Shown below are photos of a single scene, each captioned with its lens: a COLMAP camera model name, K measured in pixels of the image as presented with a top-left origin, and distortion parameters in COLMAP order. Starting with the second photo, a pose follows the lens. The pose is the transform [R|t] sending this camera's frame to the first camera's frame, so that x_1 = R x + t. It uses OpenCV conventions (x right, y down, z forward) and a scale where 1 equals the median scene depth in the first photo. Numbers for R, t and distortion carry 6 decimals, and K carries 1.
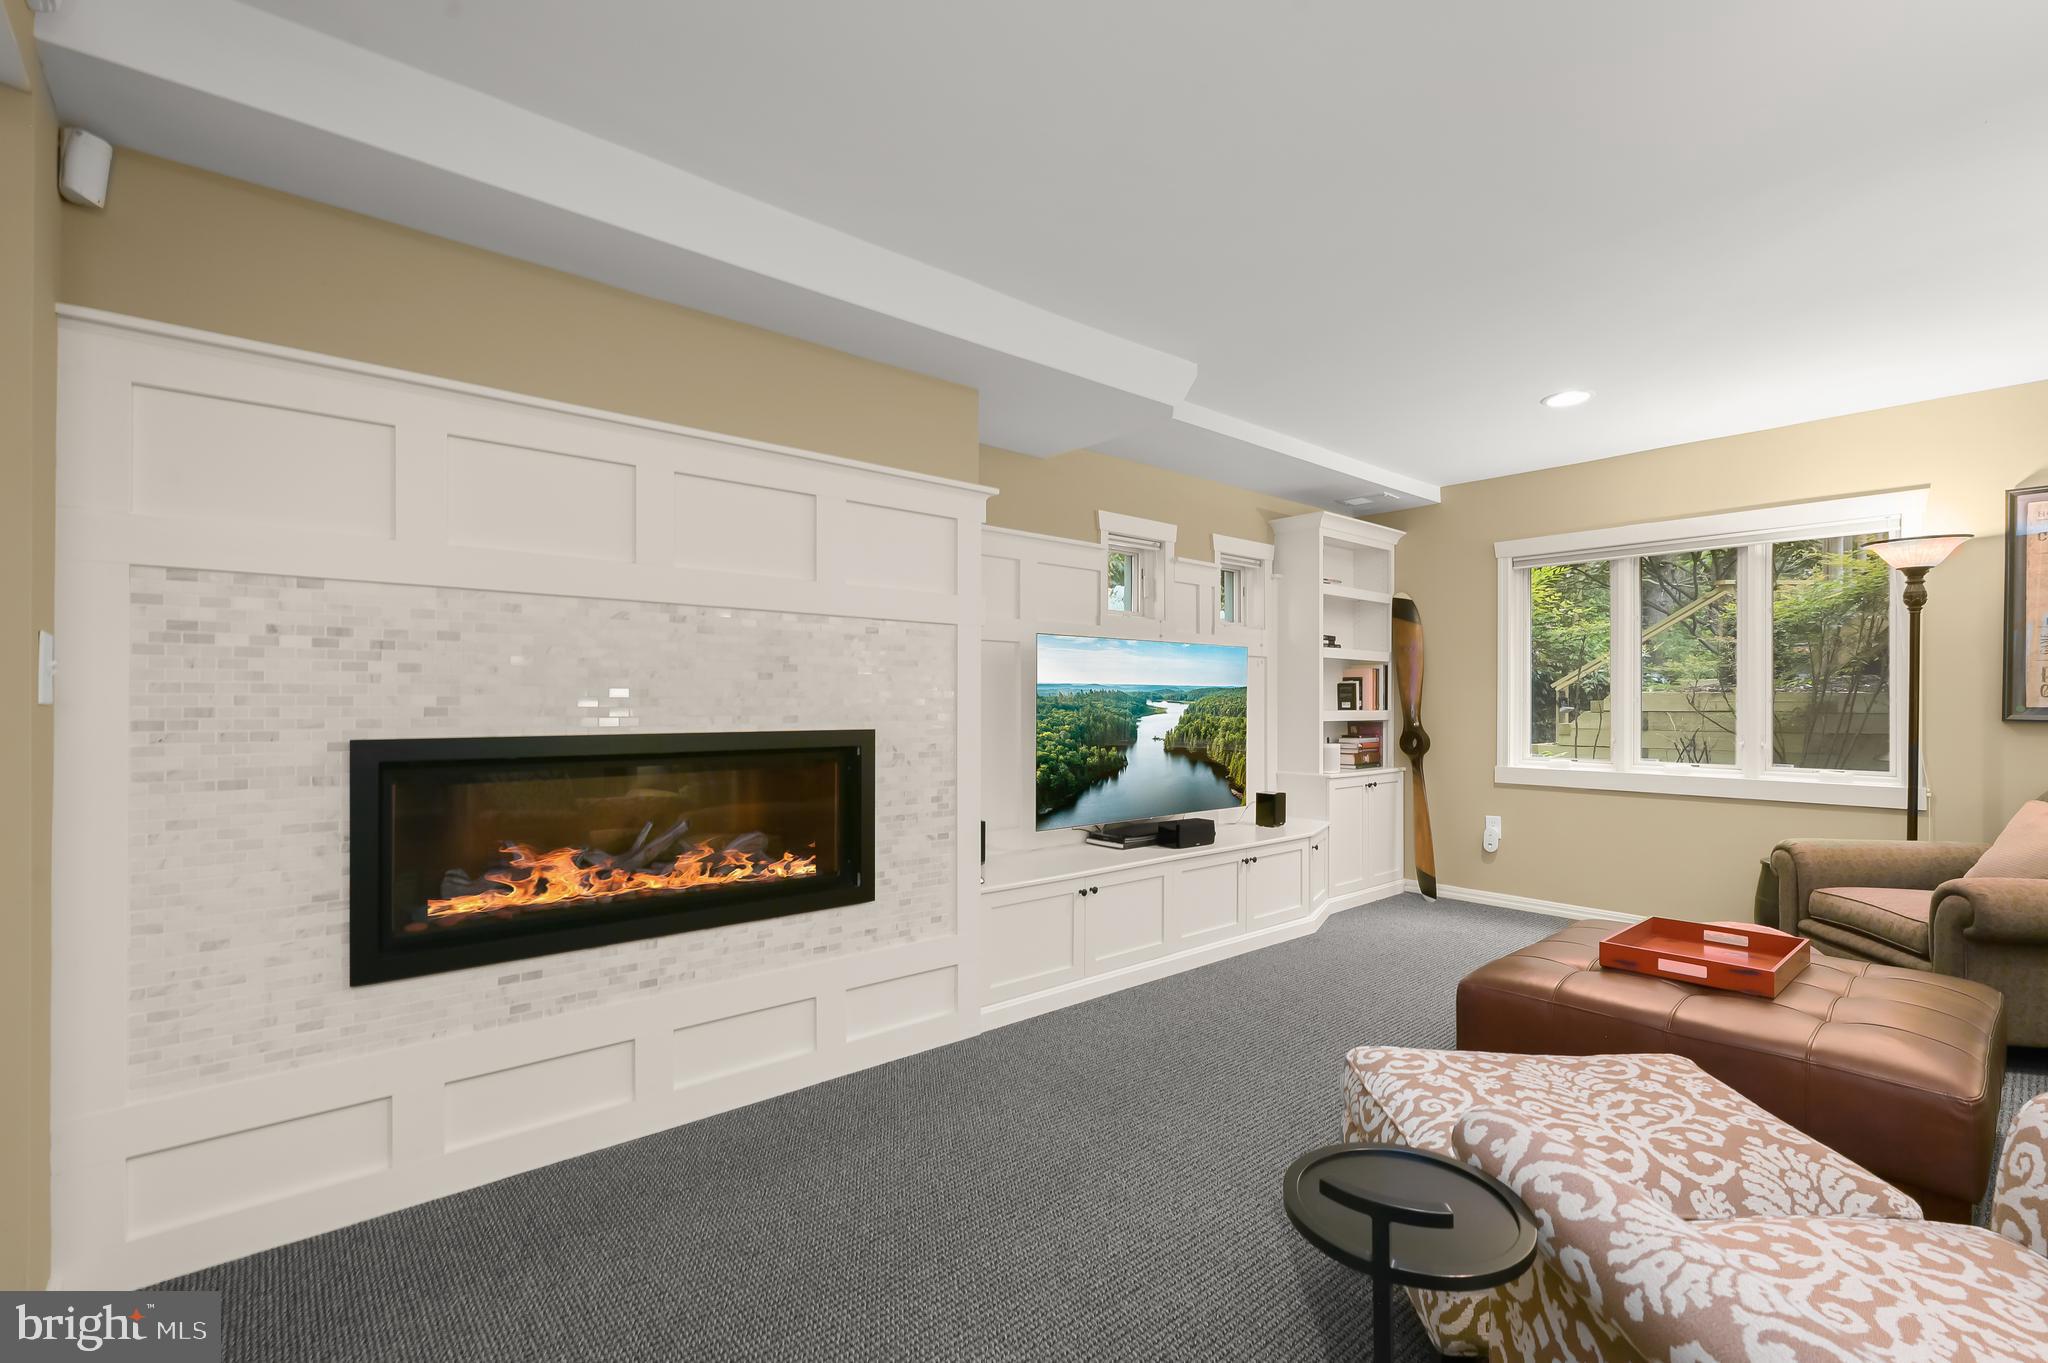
lens RADIAL K [[902.3, 0, 1032.4], [0, 902.3, 707.2], [0, 0, 1]] dist [-0.000311, -0.000230]
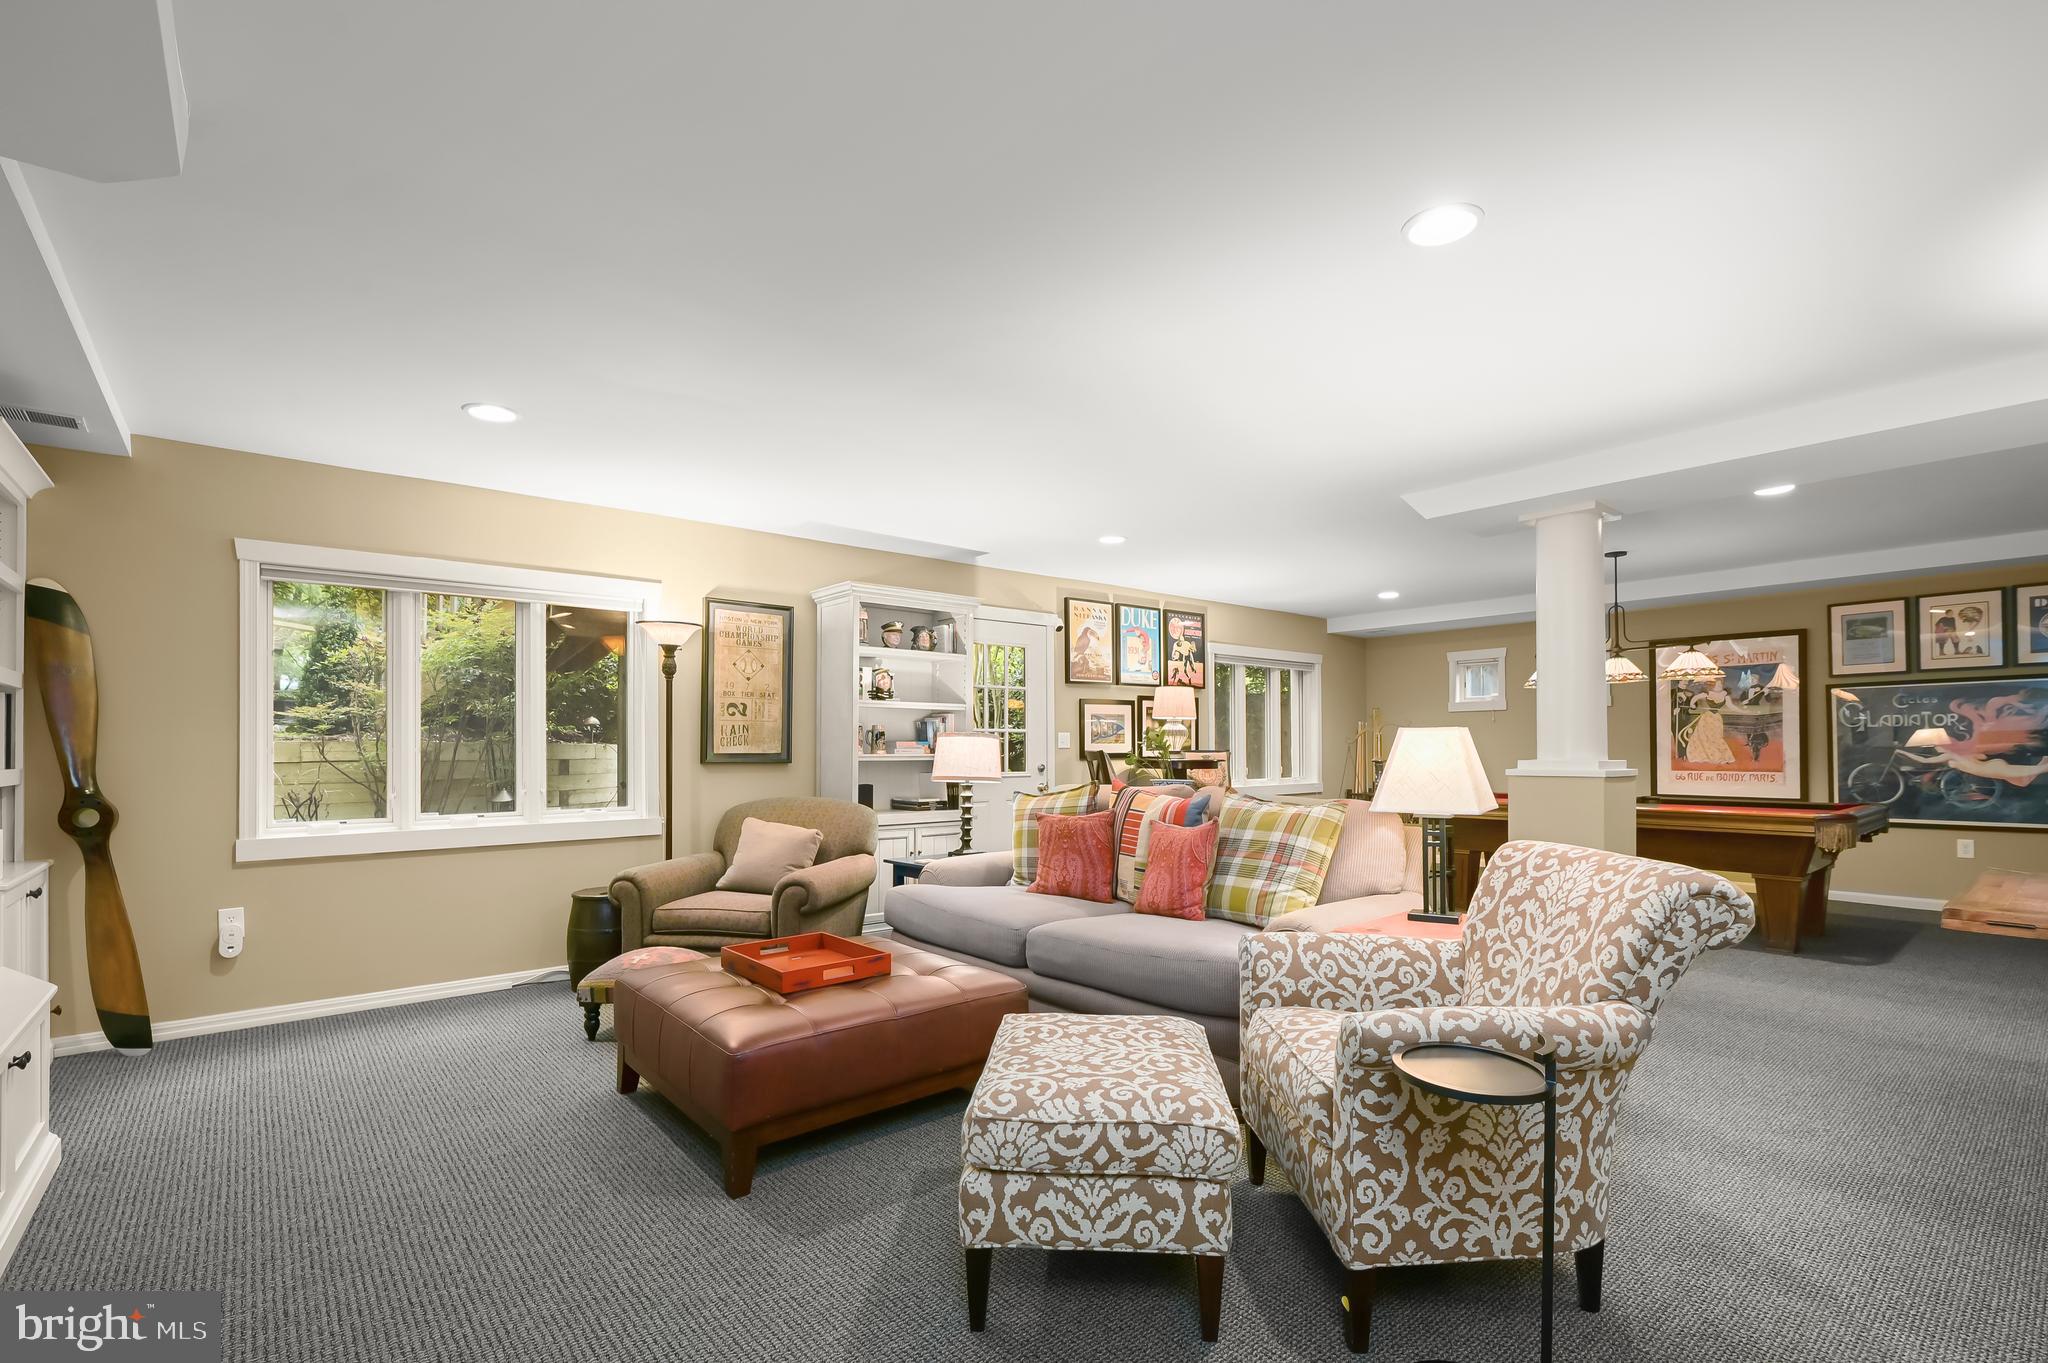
lens RADIAL K [[925.8, 0, 1026.9], [0, 925.8, 742.3], [0, 0, 1]] dist [-0.000312, -0.000086]
pose [[0.012081, 0.004259, 0.999918, -0.330572], [0.010833, 0.999932, -0.004390, -0.005350], [-0.999868, 0.010885, 0.012034, 0.476762]]
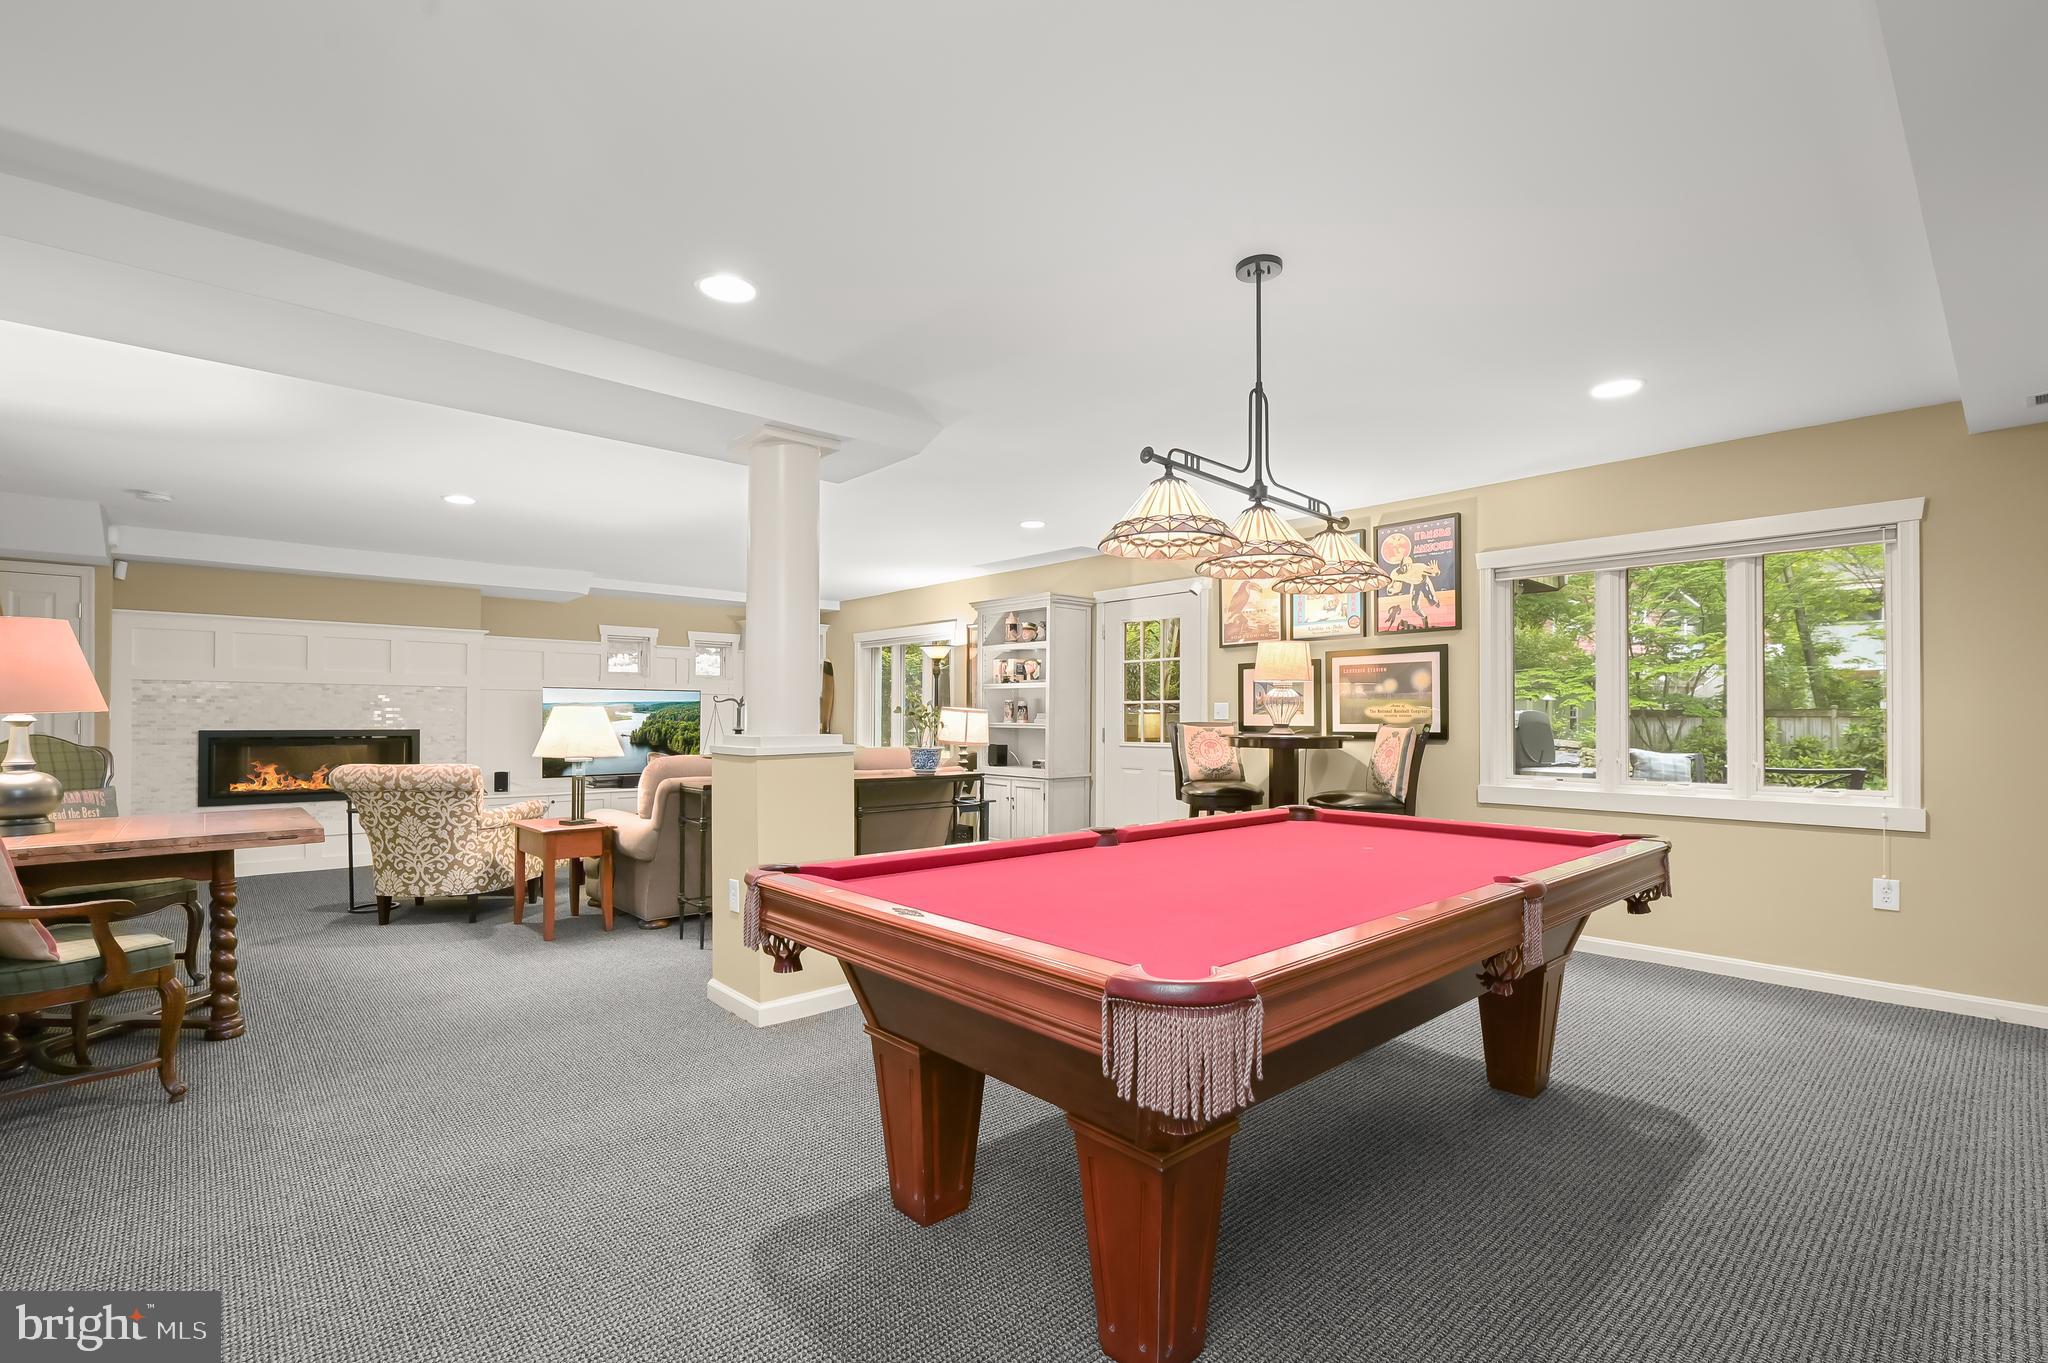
lens RADIAL K [[908.9, 0, 1018.2], [0, 908.9, 715.7], [0, 0, 1]] dist [-0.000768, -0.000274]
pose [[0.999706, -0.000236, 0.024228, 1.125371], [0.000488, 0.999946, -0.010390, 0.009375], [-0.024224, 0.010399, 0.999652, -1.245651]]
